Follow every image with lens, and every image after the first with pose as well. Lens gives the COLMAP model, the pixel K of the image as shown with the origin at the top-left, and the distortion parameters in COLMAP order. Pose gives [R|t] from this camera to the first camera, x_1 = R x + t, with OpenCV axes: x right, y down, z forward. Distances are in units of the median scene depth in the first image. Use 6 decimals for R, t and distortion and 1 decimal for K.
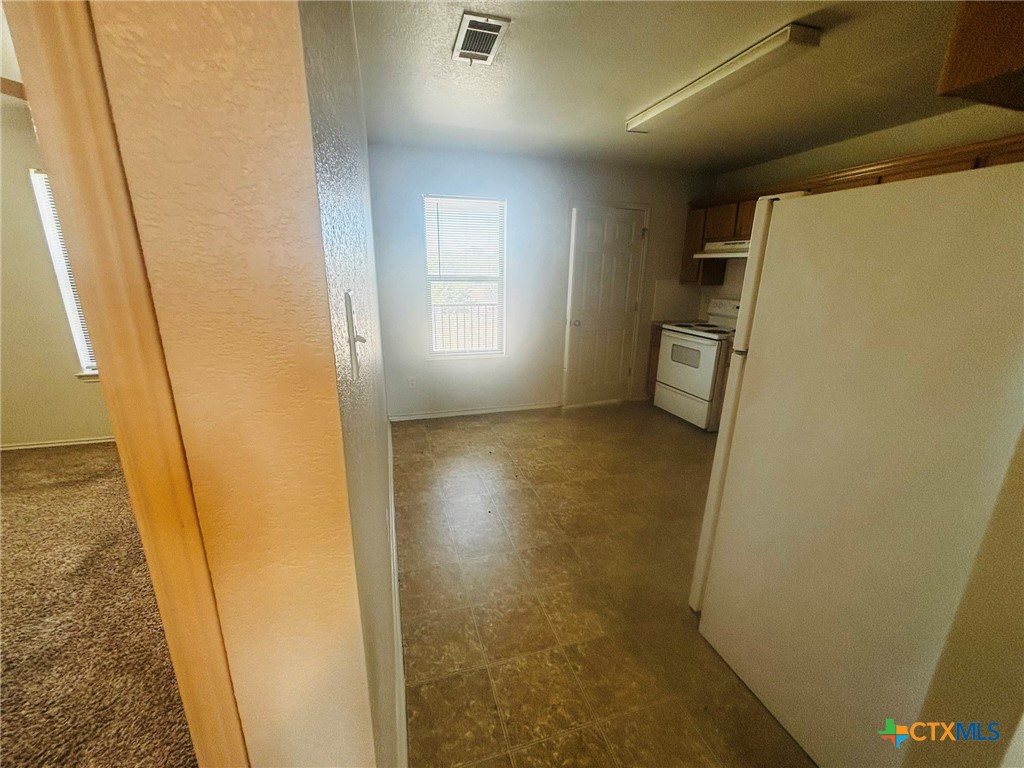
lens RADIAL K [[415.2, 0, 512.0], [0, 415.2, 384.0], [0, 0, 1]] dist [0.006710, 0.000120]
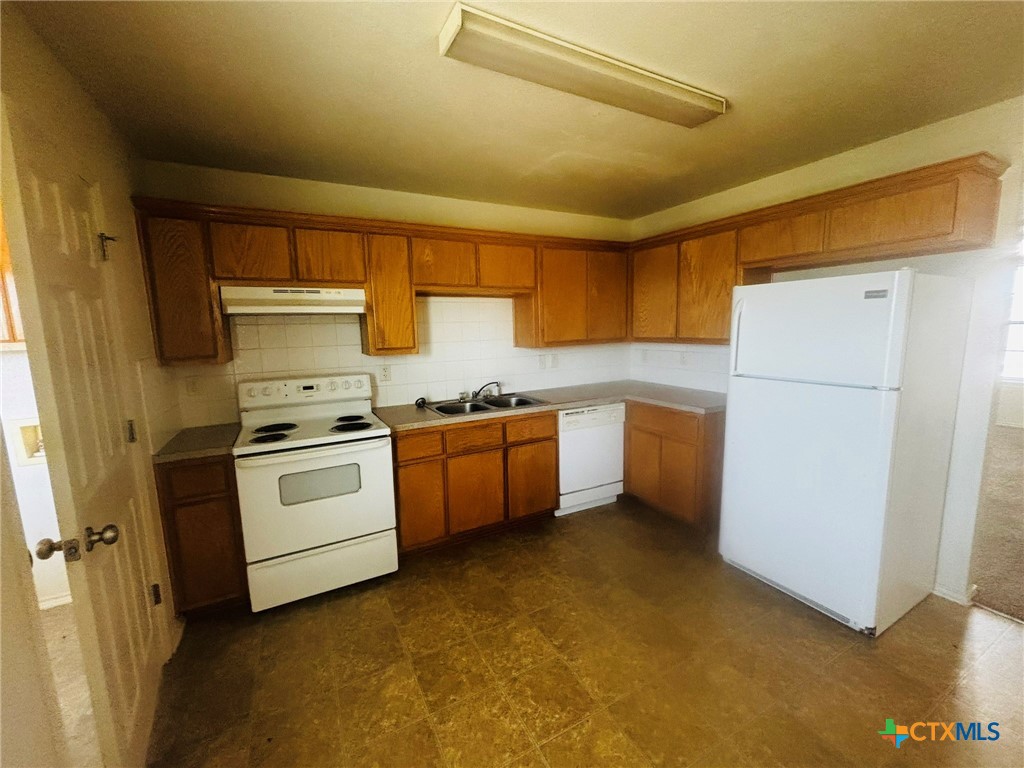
lens RADIAL K [[414.1, 0, 512.0], [0, 414.1, 384.0], [0, 0, 1]] dist [-0.000048, 0.000465]
pose [[-0.184116, -0.147559, 0.971765, -0.145441], [0.279725, 0.939919, 0.195722, -0.225795], [-0.942261, 0.307862, -0.131778, 0.775427]]
